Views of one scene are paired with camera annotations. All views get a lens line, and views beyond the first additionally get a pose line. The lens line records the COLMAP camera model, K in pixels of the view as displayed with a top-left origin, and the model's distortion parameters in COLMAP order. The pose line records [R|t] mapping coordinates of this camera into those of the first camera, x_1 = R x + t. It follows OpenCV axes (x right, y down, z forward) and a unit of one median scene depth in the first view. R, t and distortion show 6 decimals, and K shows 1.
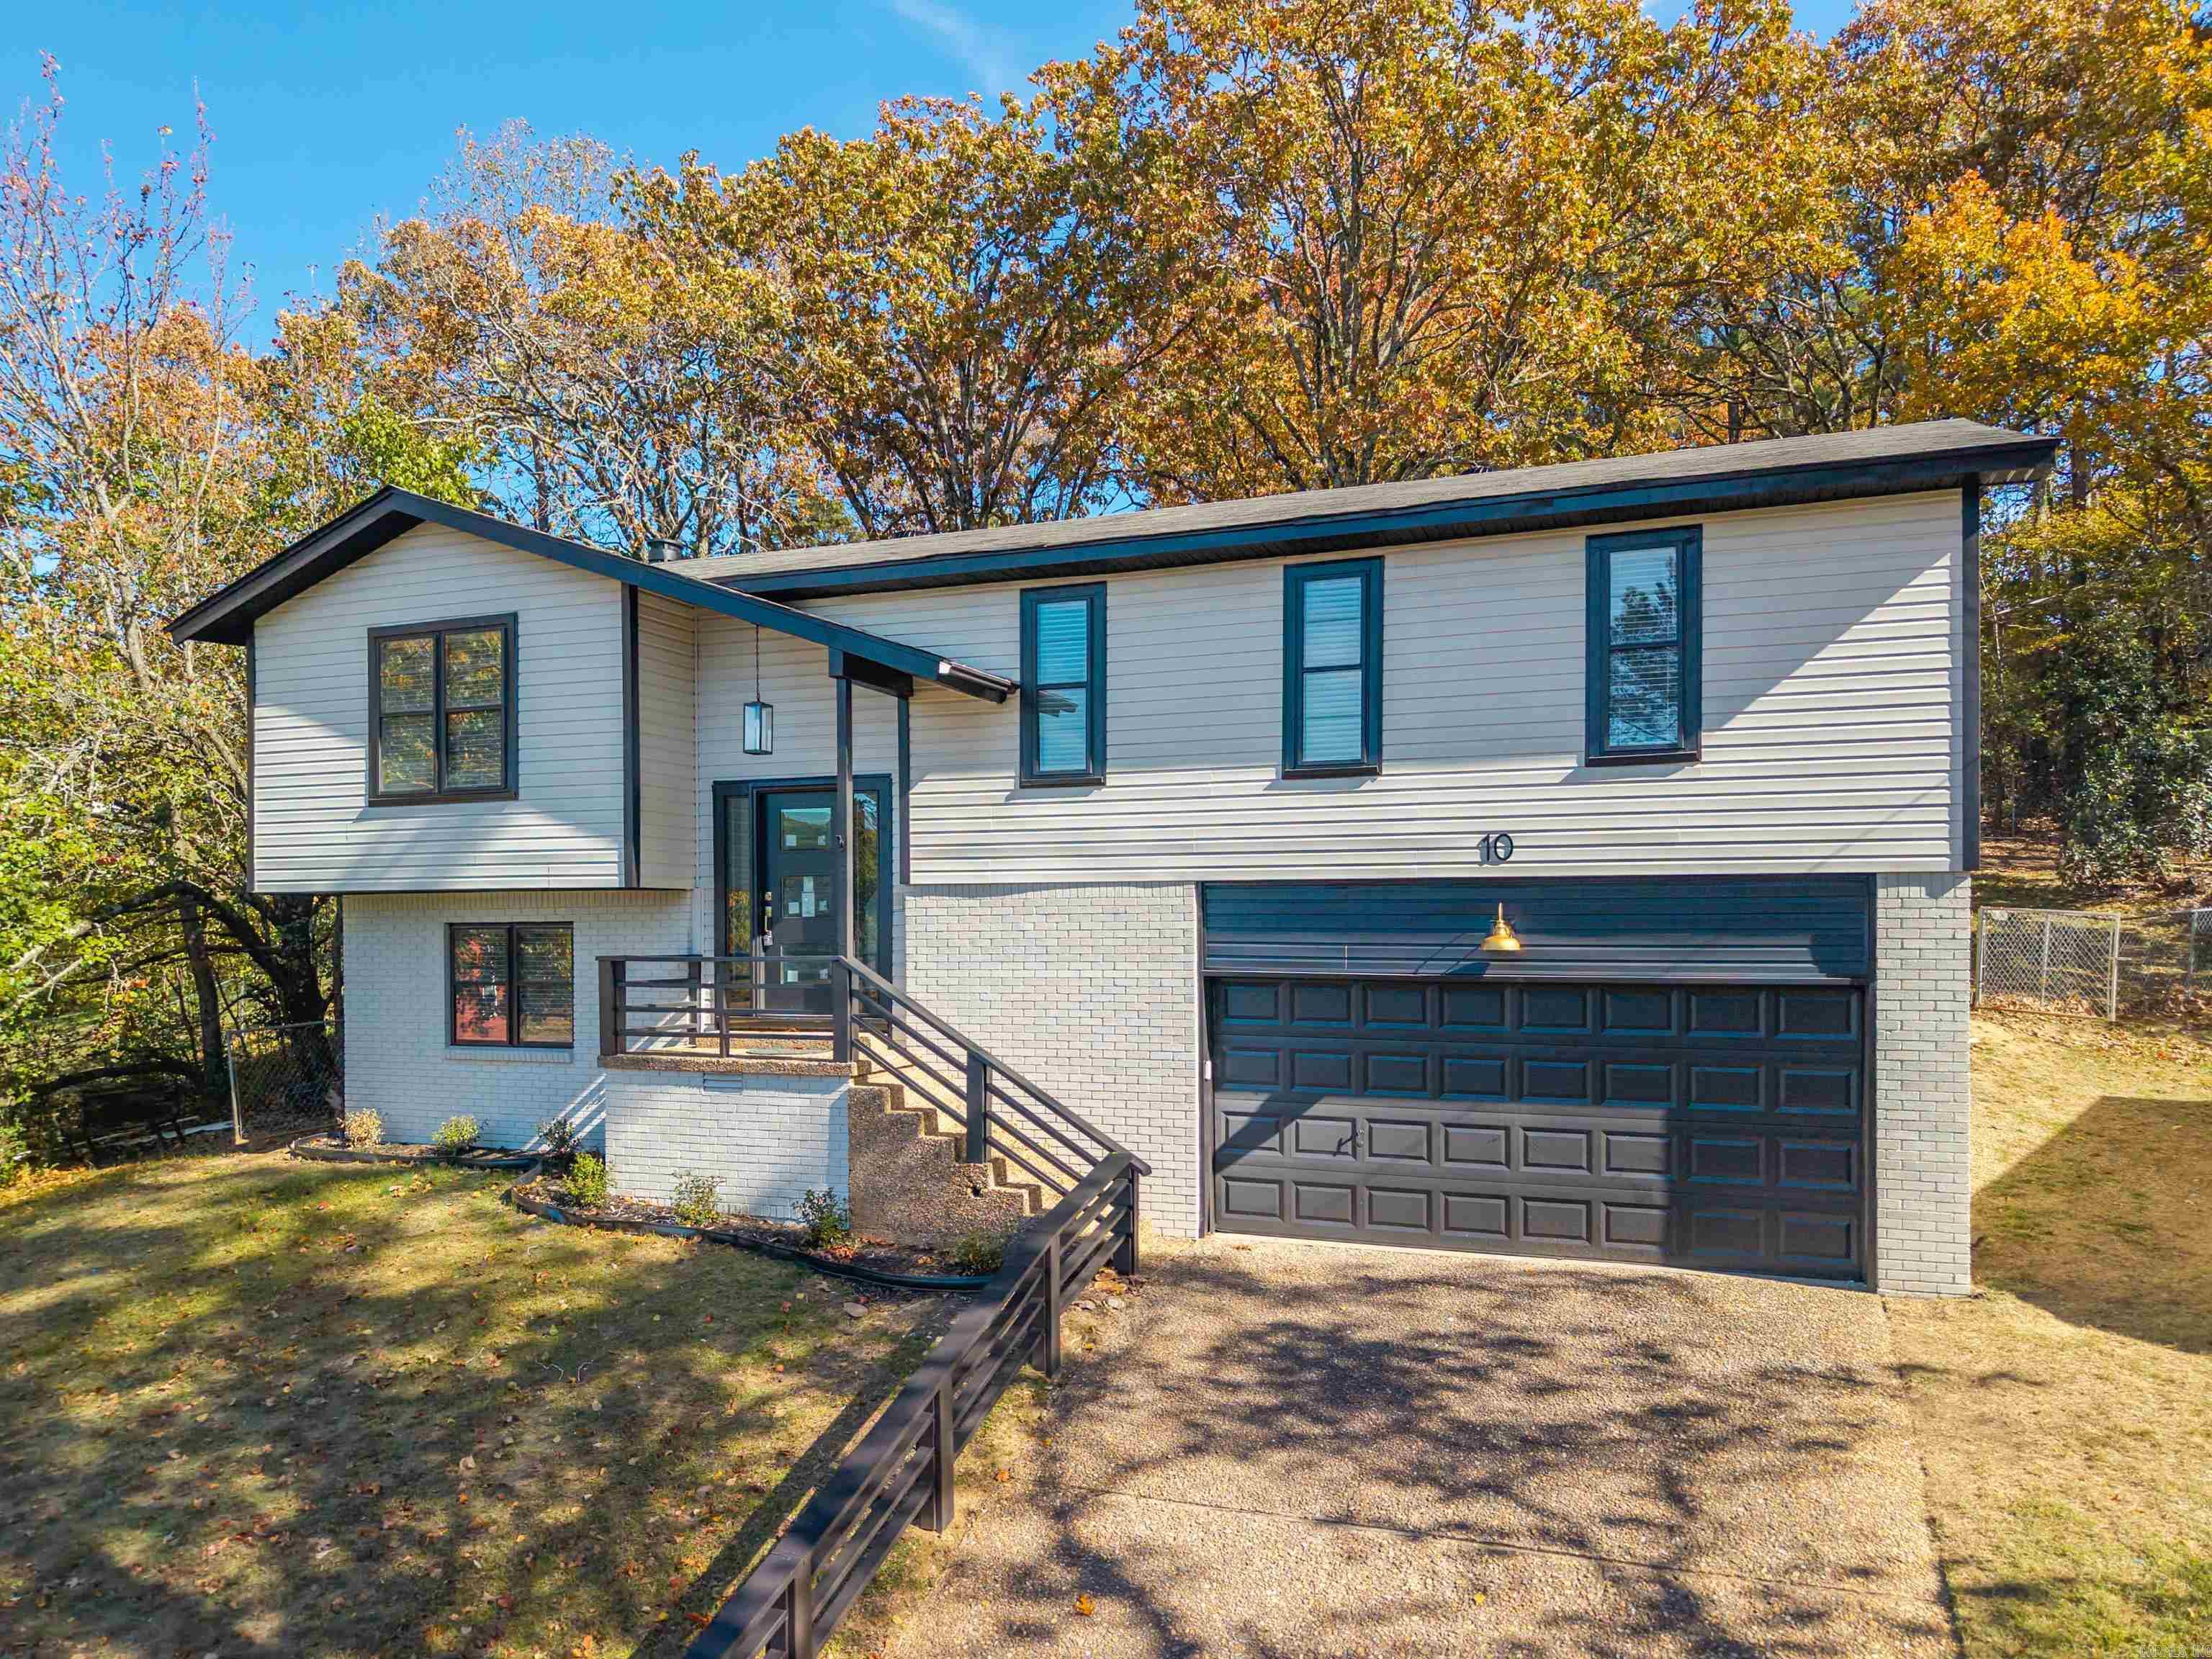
lens RADIAL K [[1527.3, 0, 1099.7], [0, 1527.3, 964.1], [0, 0, 1]] dist [0.016104, -0.018401]
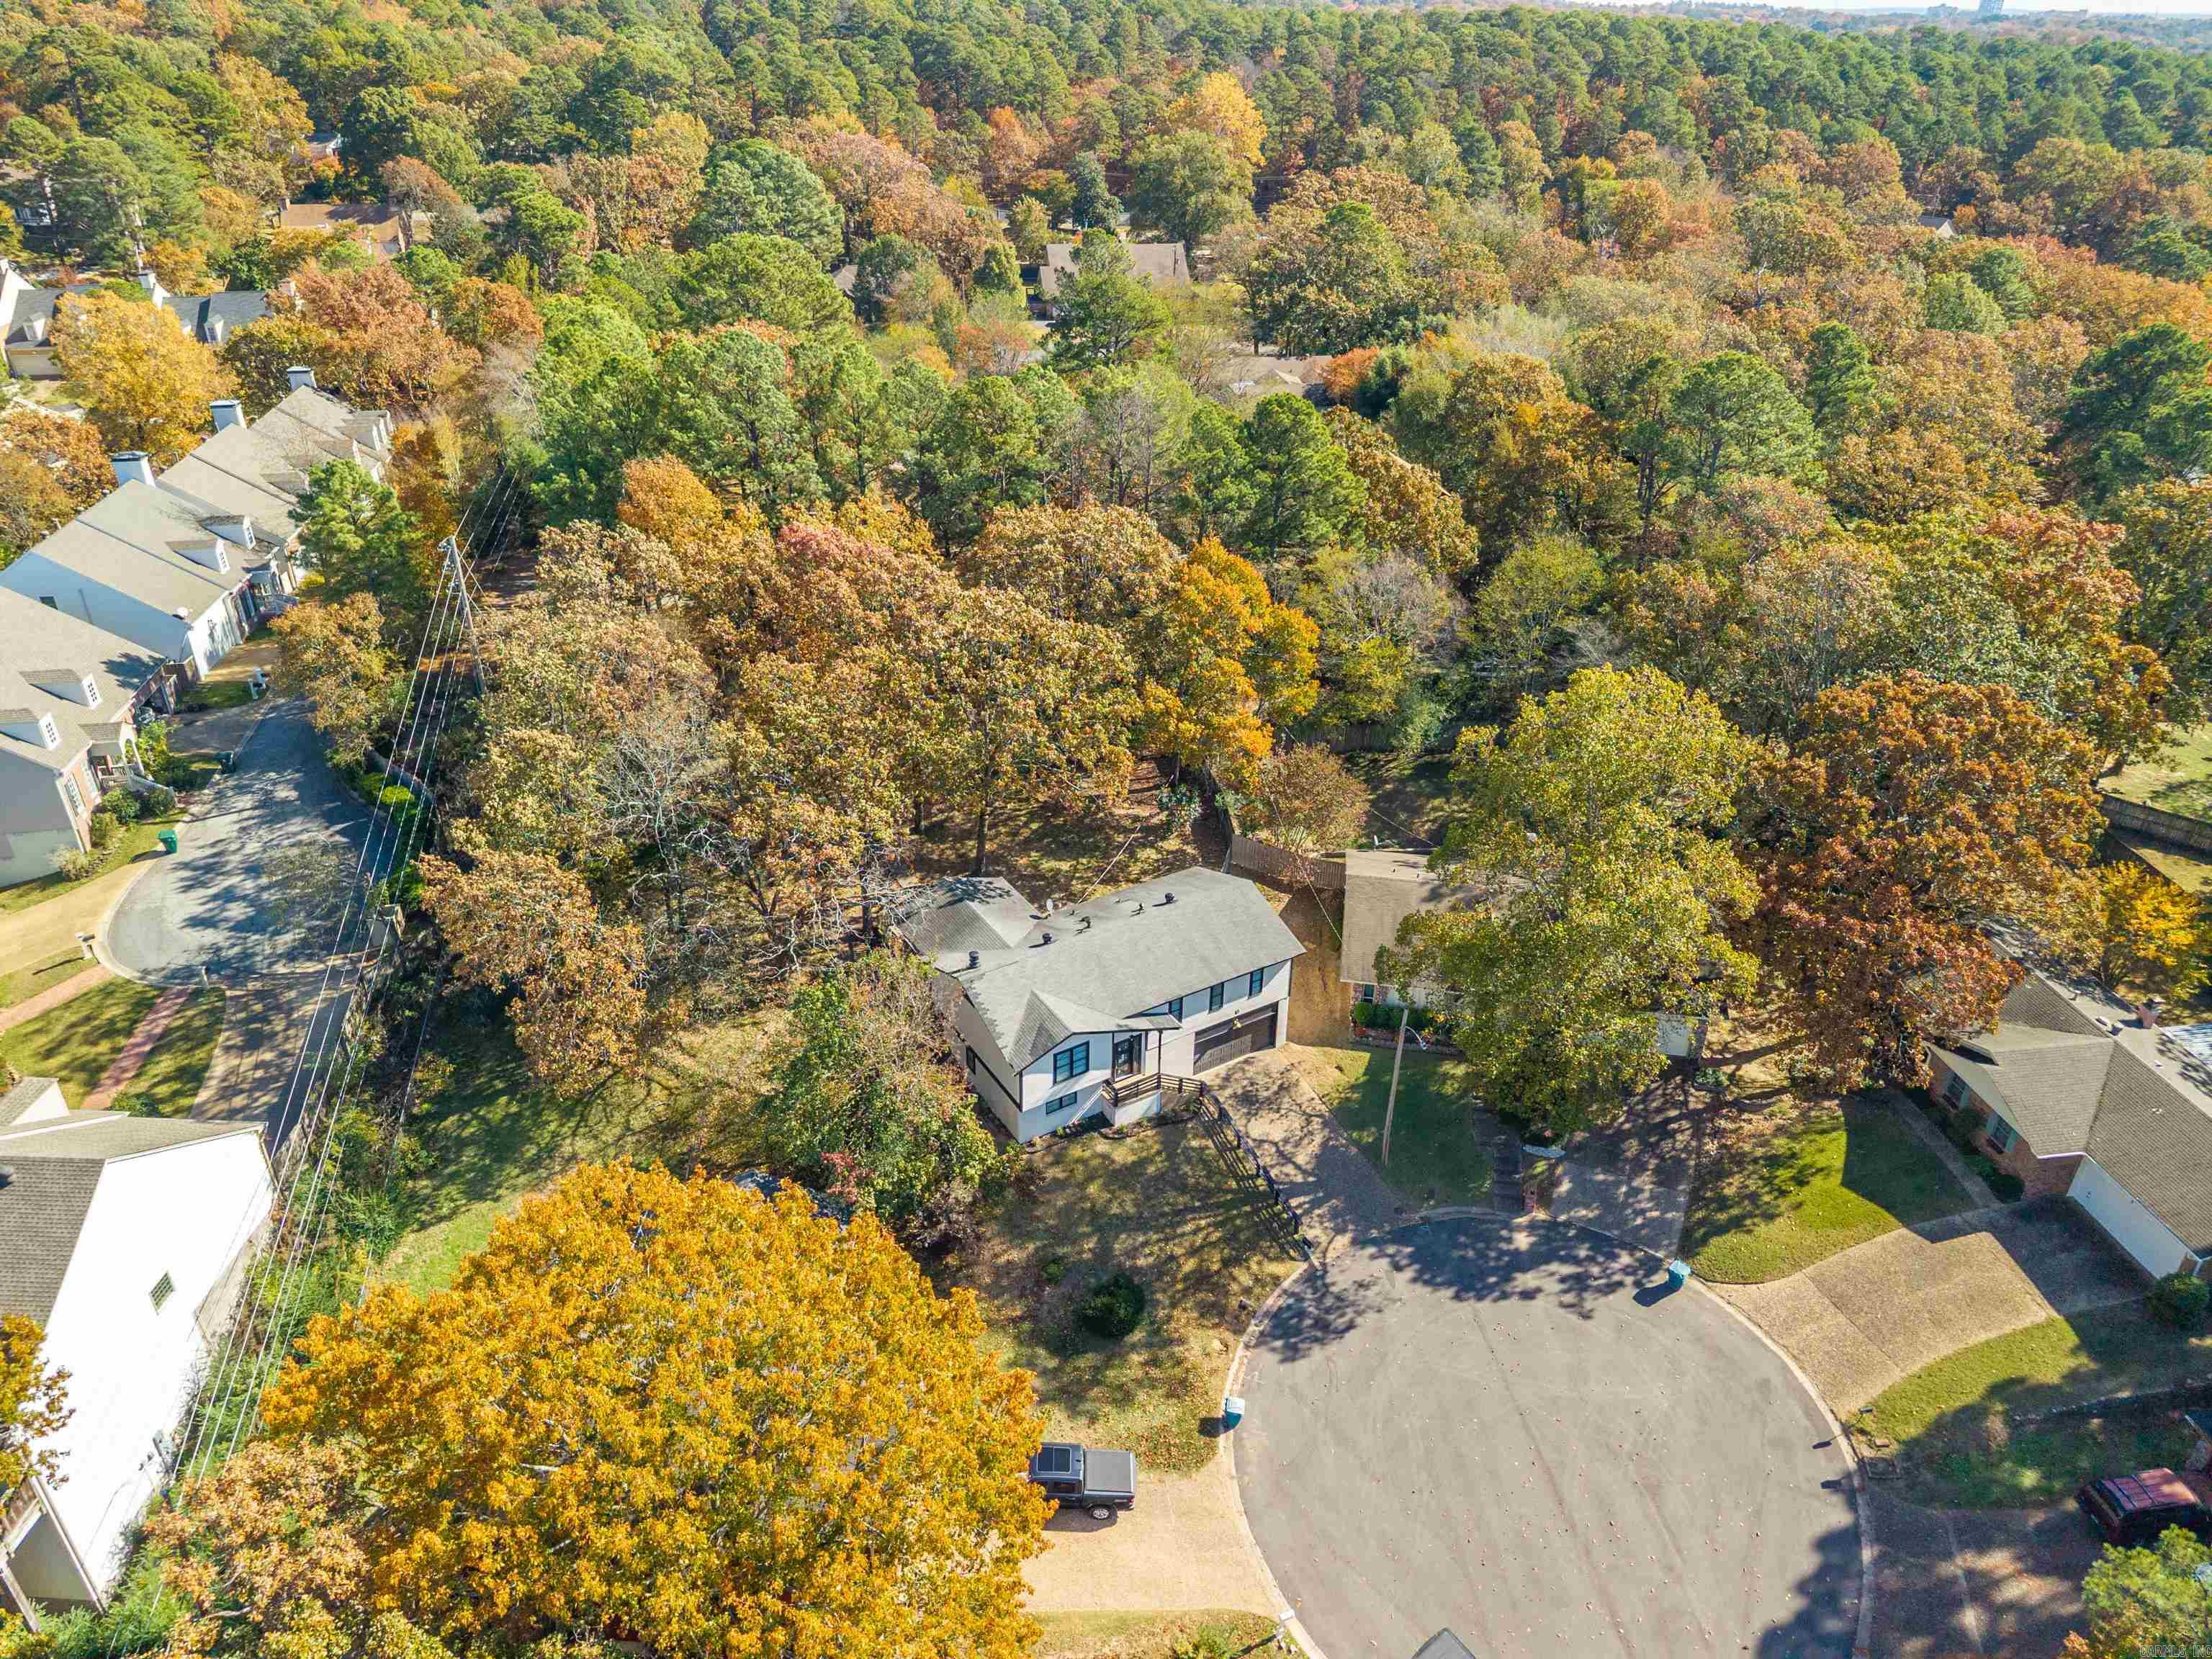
lens RADIAL K [[1527.3, 0, 1121.8], [0, 1527.3, 822.2], [0, 0, 1]] dist [0.016104, -0.018401]
pose [[0.590026, -0.388239, 0.707913, -3.872989], [0.007169, 0.879282, 0.476247, -3.496060], [-0.807353, -0.275923, 0.521582, -1.567494]]
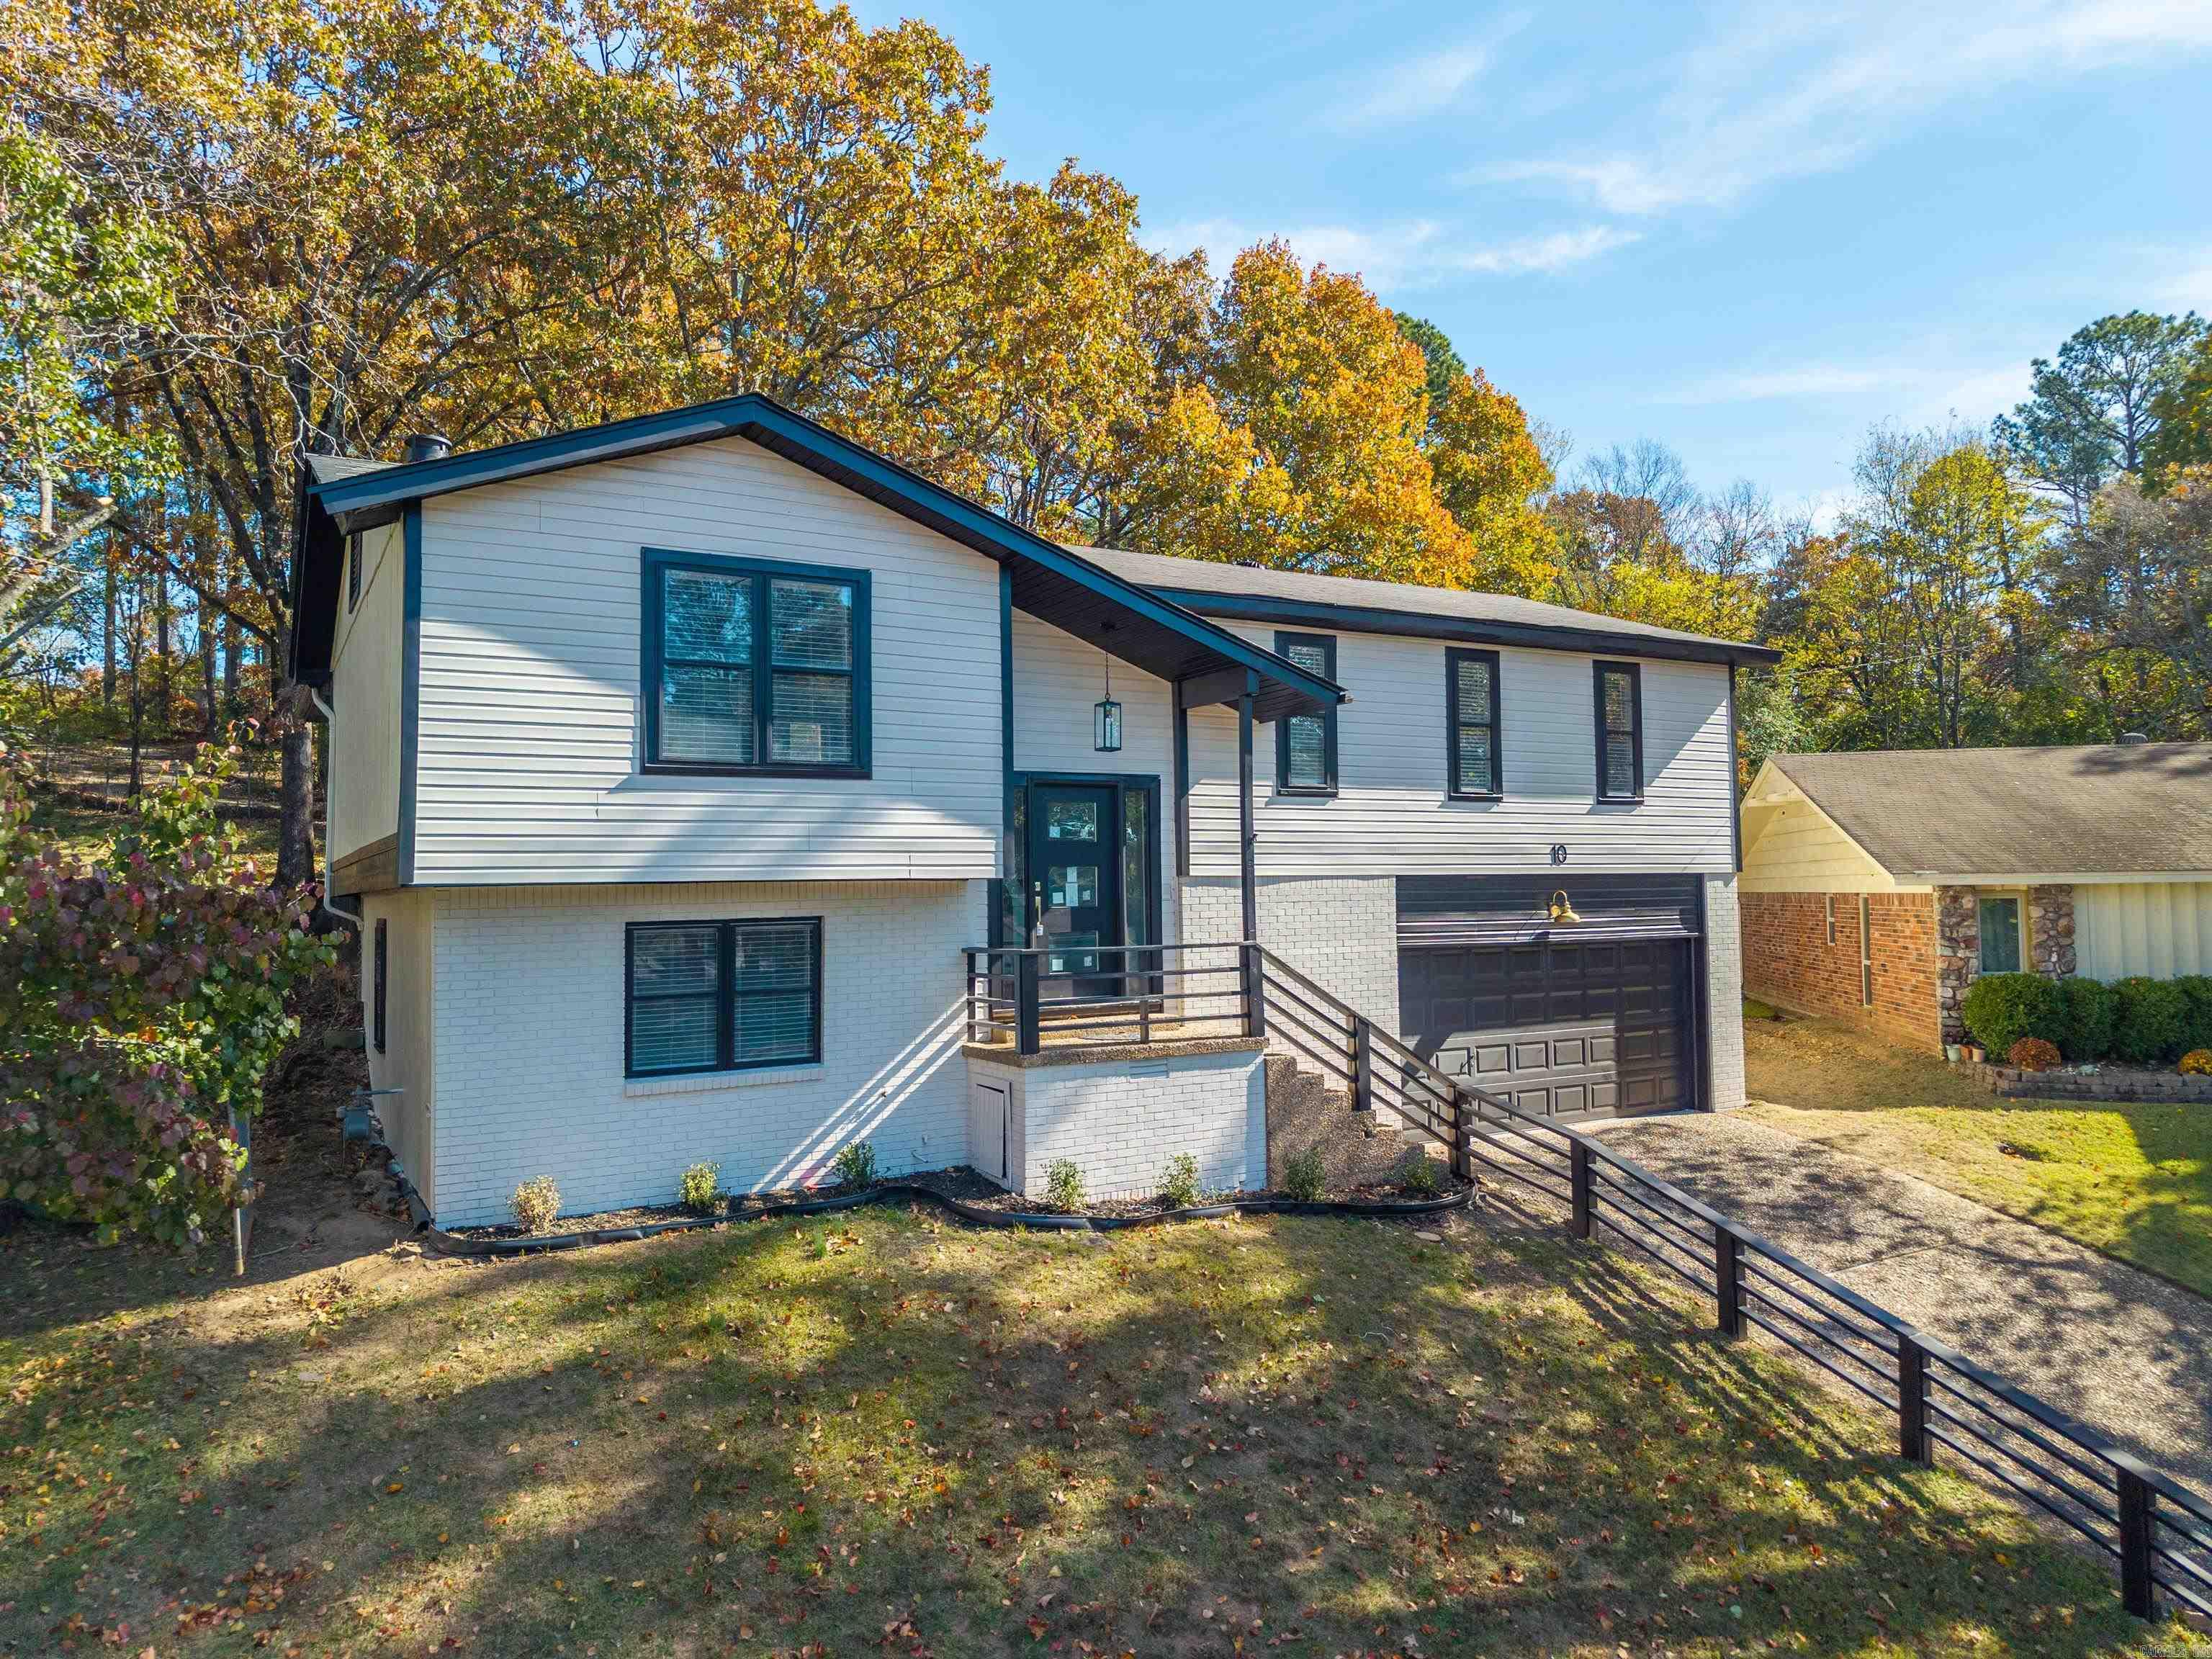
lens RADIAL K [[1527.3, 0, 1088.0], [0, 1527.3, 827.3], [0, 0, 1]] dist [0.016104, -0.018401]
pose [[0.611740, 0.025169, 0.790658, -1.123924], [0.030736, 0.997983, -0.055550, -0.030343], [-0.790461, 0.058284, 0.609733, 0.410105]]
